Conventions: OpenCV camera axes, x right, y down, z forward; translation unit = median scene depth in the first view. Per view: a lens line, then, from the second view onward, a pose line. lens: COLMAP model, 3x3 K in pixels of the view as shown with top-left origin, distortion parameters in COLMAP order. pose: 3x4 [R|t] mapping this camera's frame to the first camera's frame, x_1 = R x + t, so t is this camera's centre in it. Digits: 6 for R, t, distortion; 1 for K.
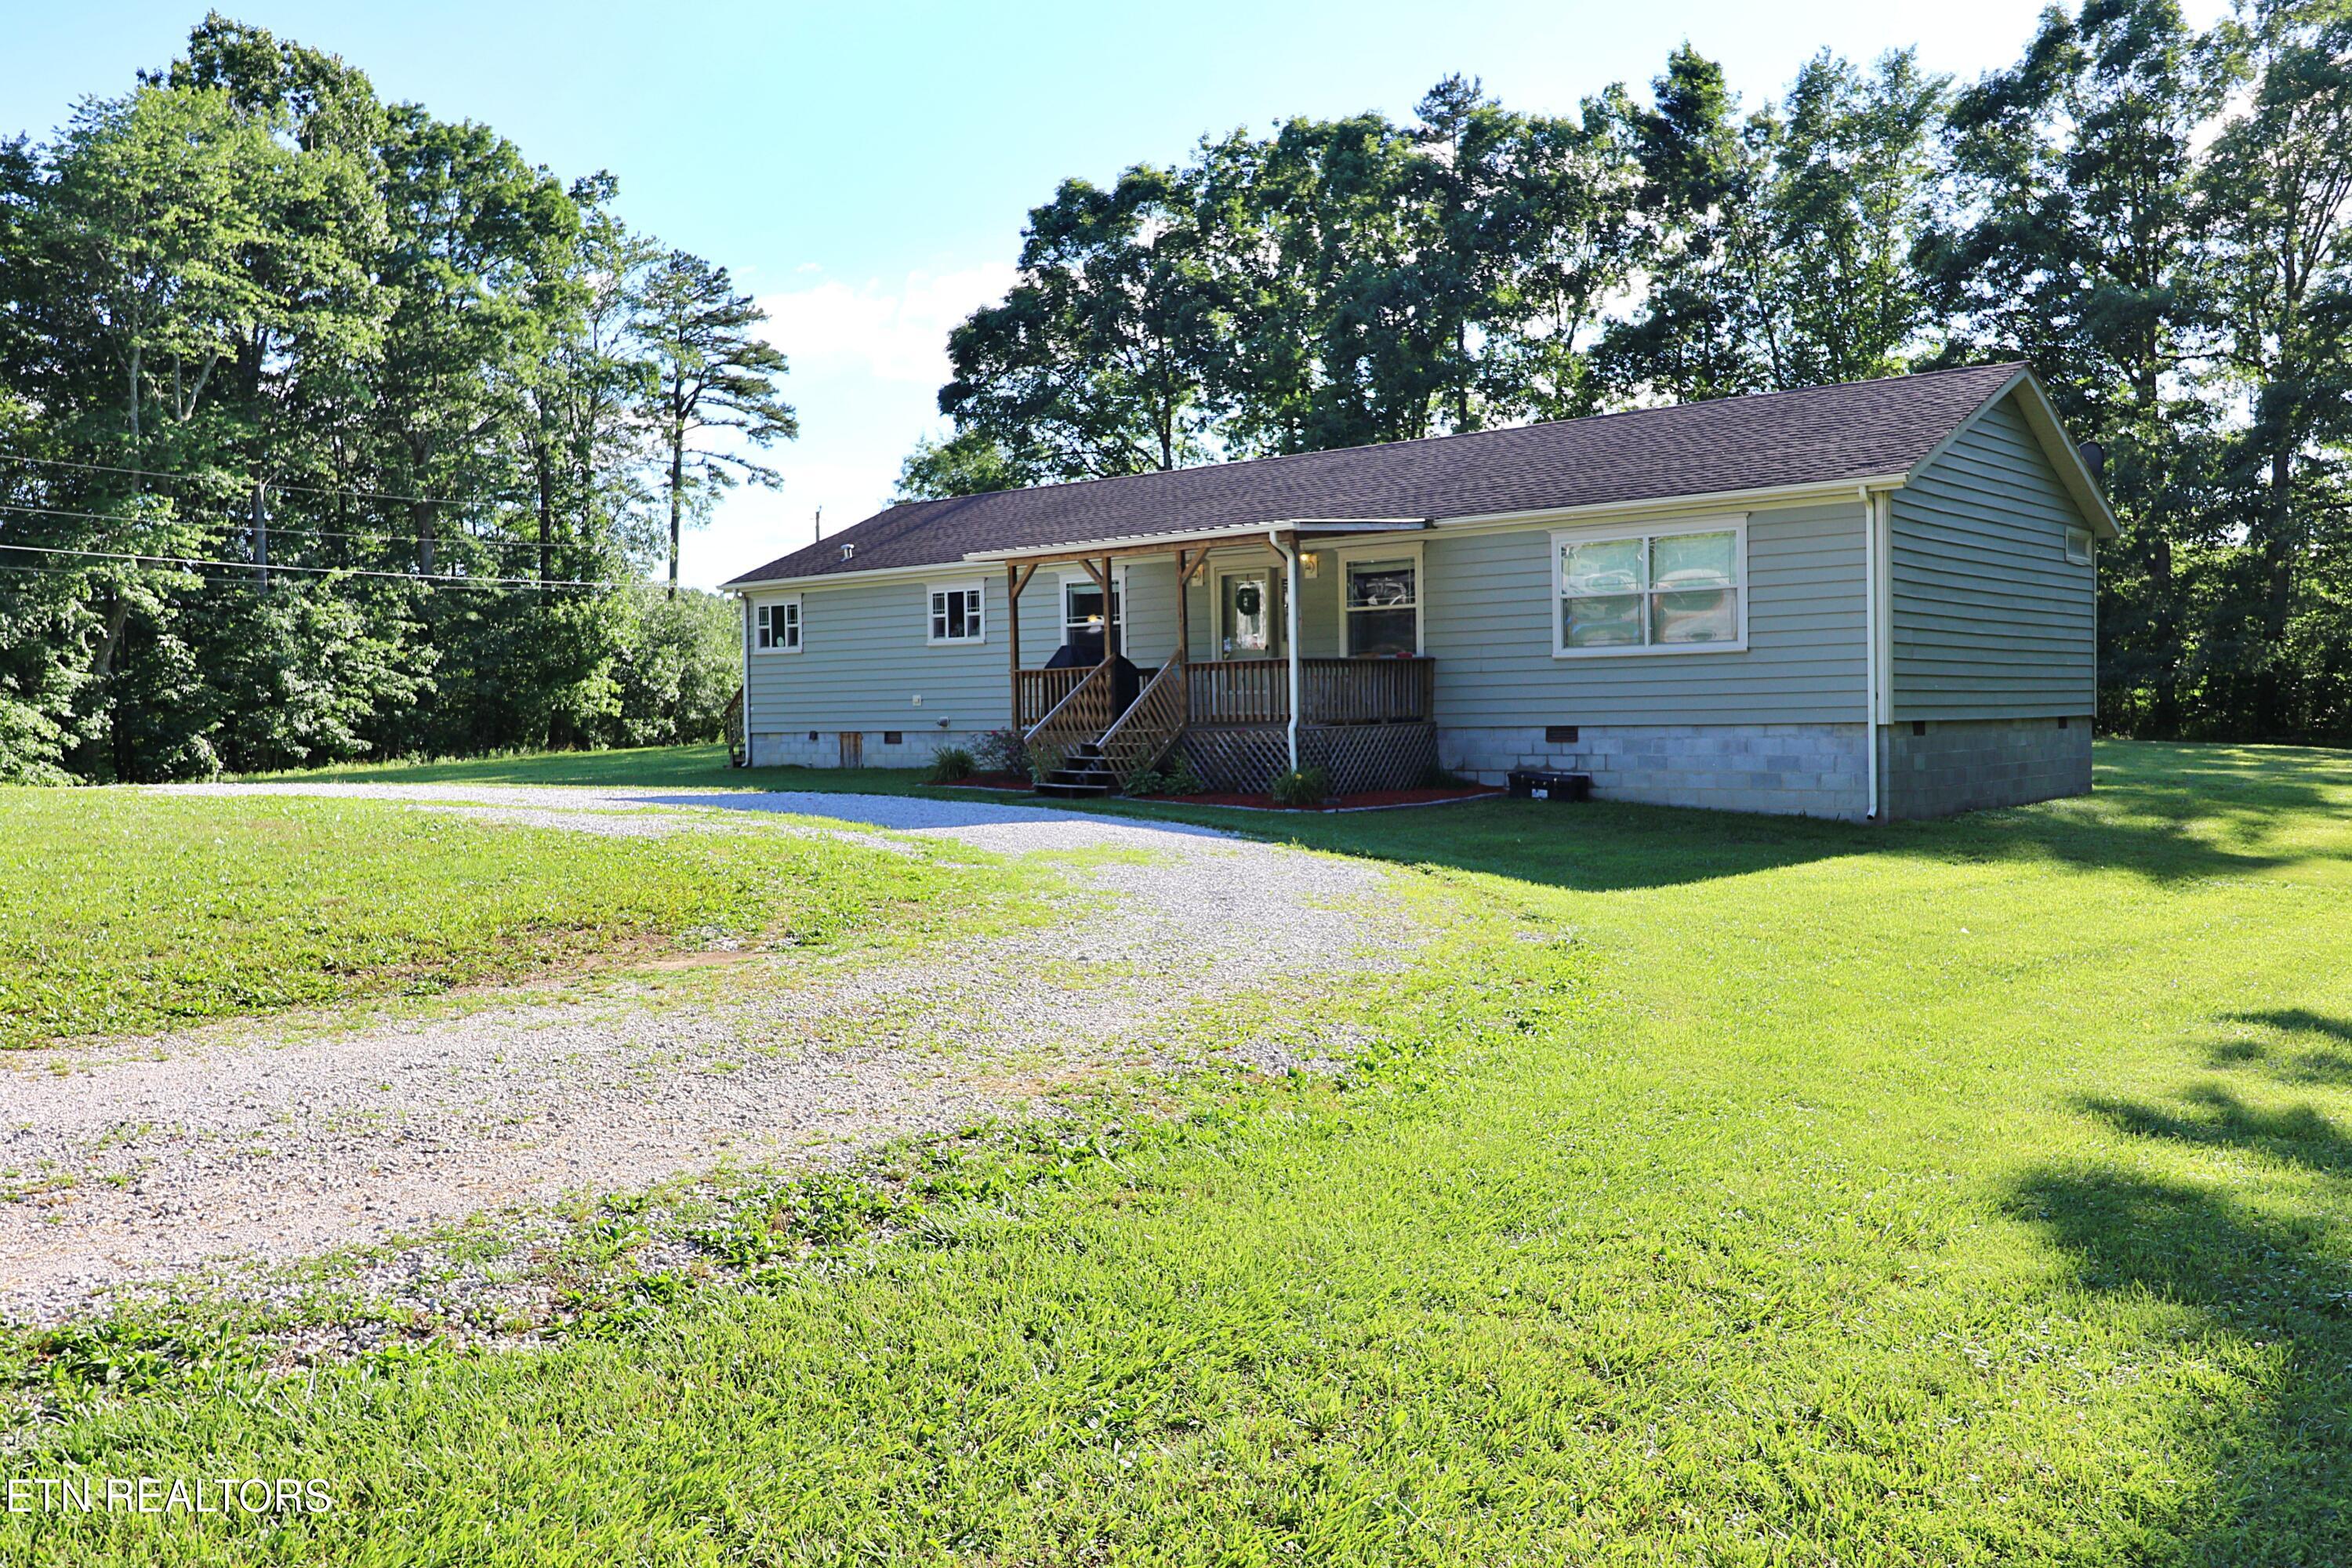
lens RADIAL K [[1882.9, 0, 1175.8], [0, 1882.9, 732.2], [0, 0, 1]] dist [0.043195, -0.001621]
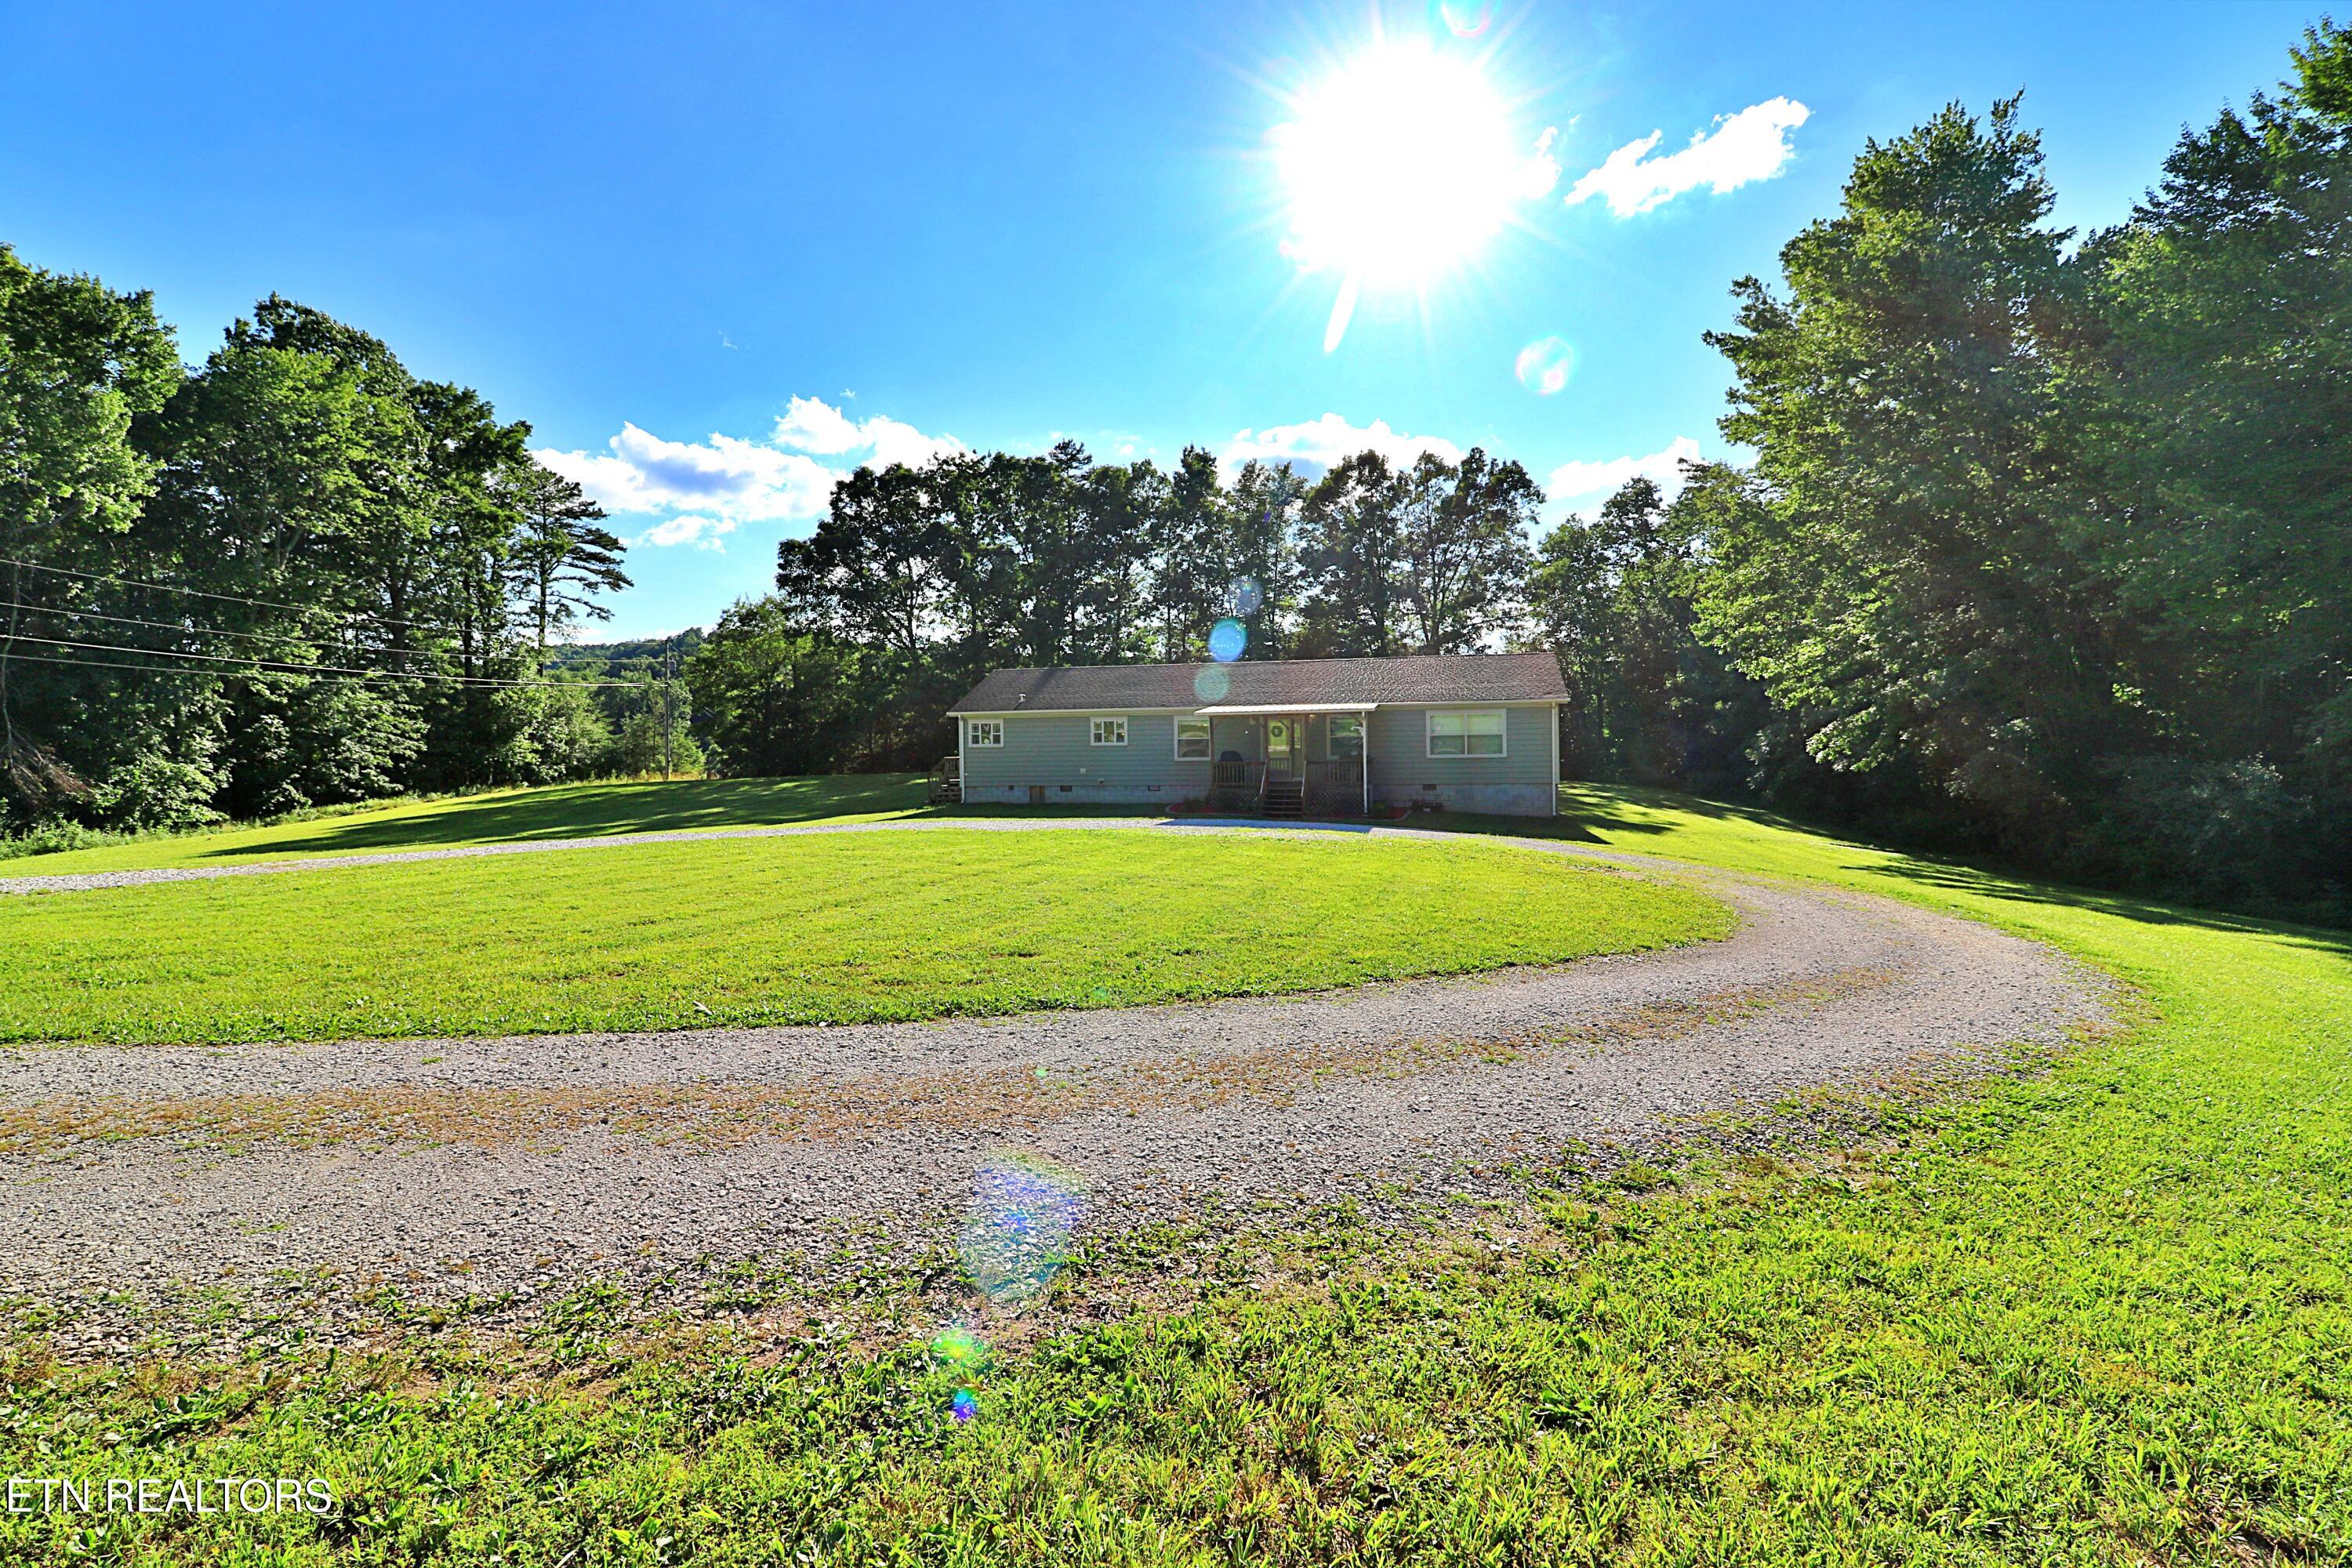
lens RADIAL K [[1076.3, 0, 1182.9], [0, 1076.3, 776.3], [0, 0, 1]] dist [-0.002491, -0.011607]
pose [[0.886985, -0.014978, 0.461556, -0.273082], [0.005966, 0.999762, 0.020978, -0.016296], [-0.461760, -0.015854, 0.886863, -0.060299]]
